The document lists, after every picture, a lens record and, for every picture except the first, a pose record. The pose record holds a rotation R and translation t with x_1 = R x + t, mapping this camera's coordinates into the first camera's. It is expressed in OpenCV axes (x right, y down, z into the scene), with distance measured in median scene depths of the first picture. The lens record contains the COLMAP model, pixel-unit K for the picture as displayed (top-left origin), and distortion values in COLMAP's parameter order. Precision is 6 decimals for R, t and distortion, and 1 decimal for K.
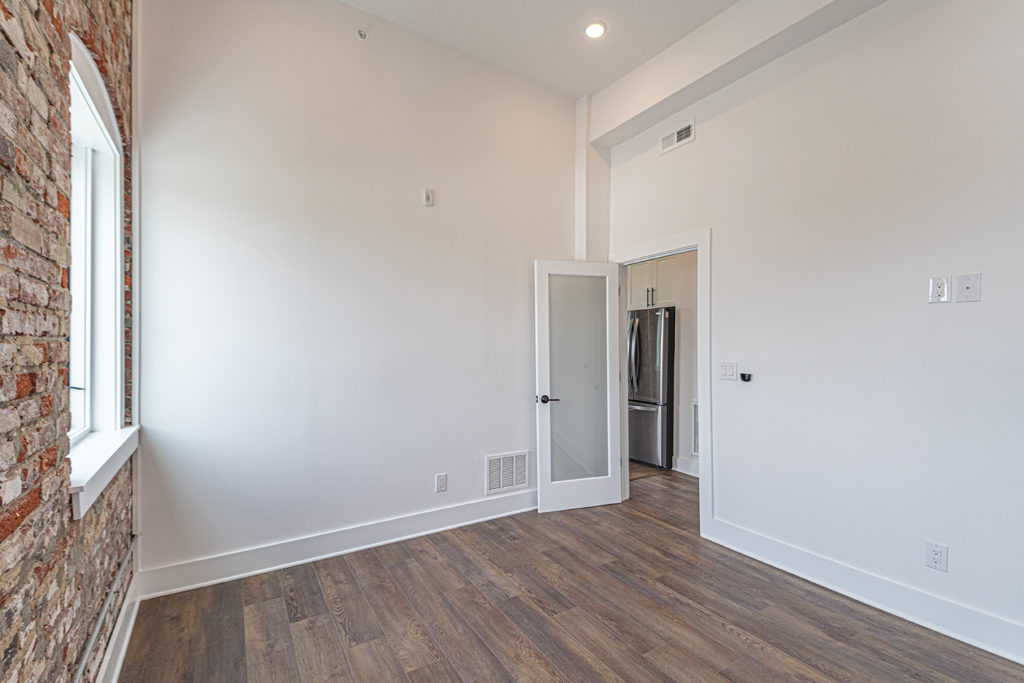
lens RADIAL K [[437.0, 0, 514.6], [0, 437.0, 353.3], [0, 0, 1]] dist [0.058748, -0.029791]
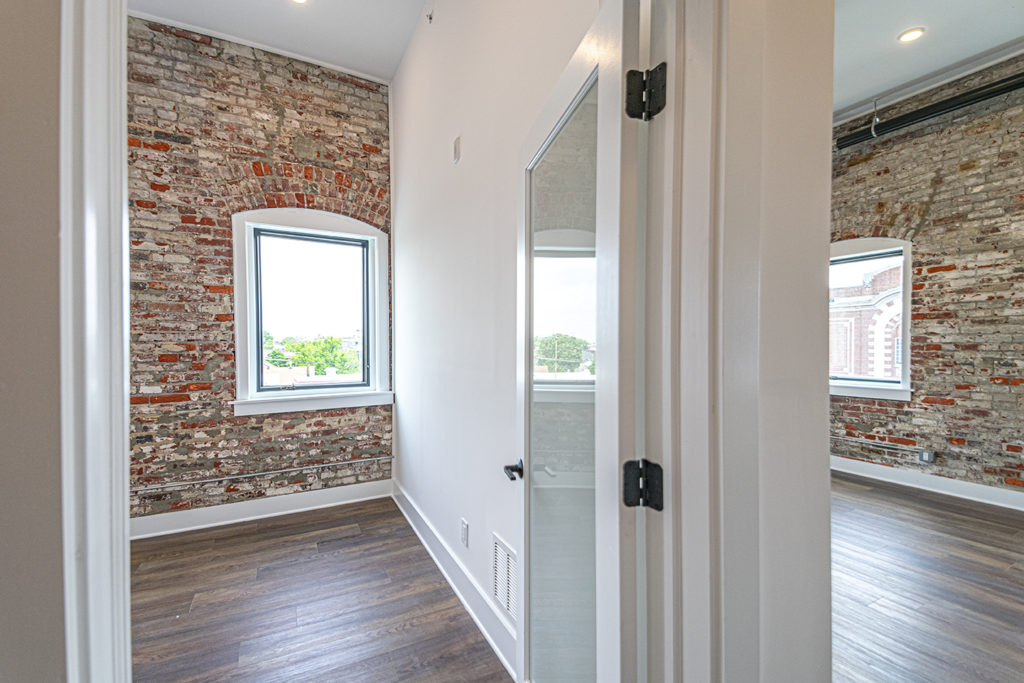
lens RADIAL K [[437.0, 0, 514.6], [0, 437.0, 353.3], [0, 0, 1]] dist [0.058748, -0.029791]
pose [[-0.083230, 0.017761, -0.996372, 0.570515], [-0.014041, 0.999721, 0.018994, -0.016440], [0.996431, 0.015571, -0.082957, 1.187244]]
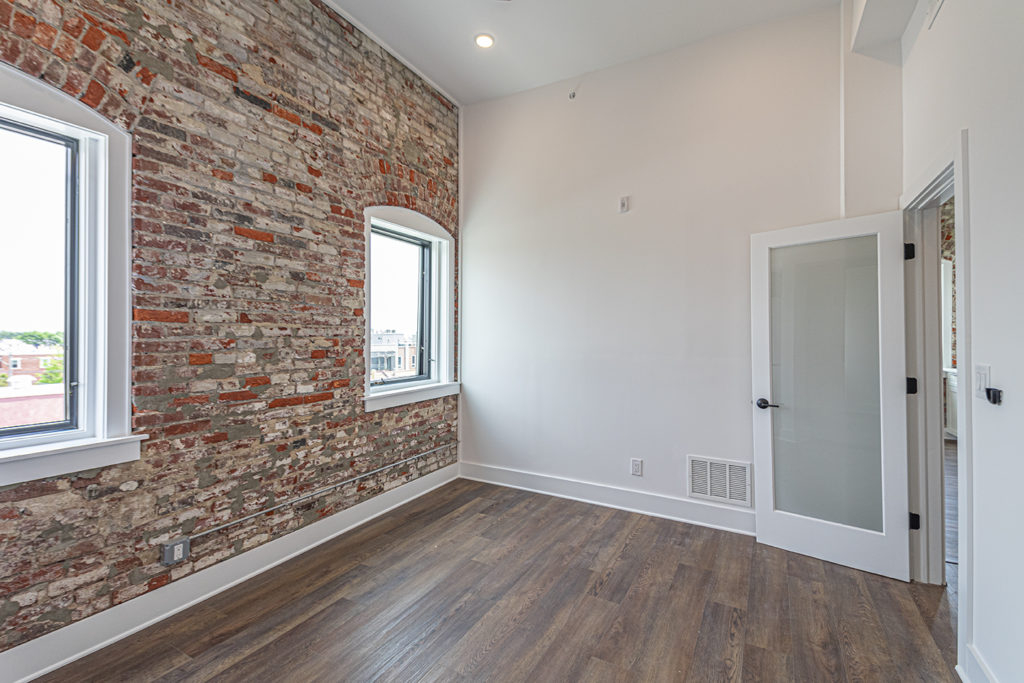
lens RADIAL K [[447.1, 0, 525.4], [0, 447.1, 340.4], [0, 0, 1]] dist [0.064257, -0.033732]
pose [[0.499142, -0.000101, -0.866520, 0.675574], [-0.009669, 0.999937, -0.005686, -0.003695], [0.866467, 0.011217, 0.499109, 0.229839]]
